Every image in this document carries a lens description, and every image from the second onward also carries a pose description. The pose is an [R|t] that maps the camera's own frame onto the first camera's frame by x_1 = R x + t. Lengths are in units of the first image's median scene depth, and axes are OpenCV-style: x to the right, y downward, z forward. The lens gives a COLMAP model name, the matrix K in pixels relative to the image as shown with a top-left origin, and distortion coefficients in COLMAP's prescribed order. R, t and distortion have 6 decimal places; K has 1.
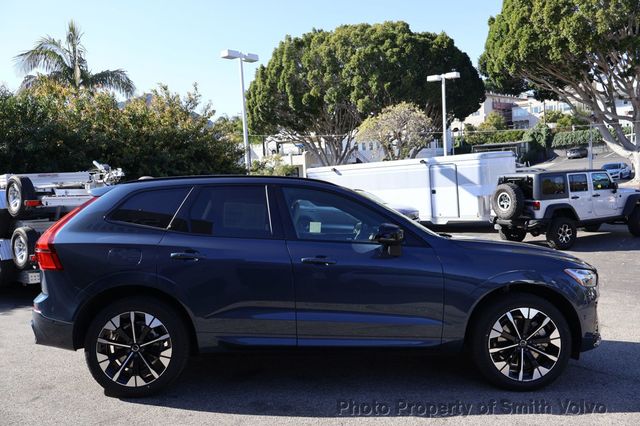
lens RADIAL K [[538.9, 0, 330.6], [0, 538.9, 215.0], [0, 0, 1]] dist [-0.001447, -0.000914]
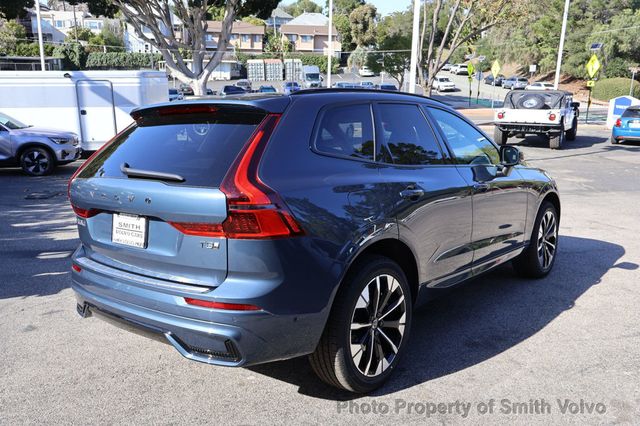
lens RADIAL K [[538.9, 0, 330.6], [0, 538.9, 215.0], [0, 0, 1]] dist [-0.001447, -0.000914]
pose [[0.649734, -0.116906, 0.751118, -0.215749], [0.010386, 0.989376, 0.145005, -0.001933], [-0.760091, -0.086413, 0.644046, 0.134074]]
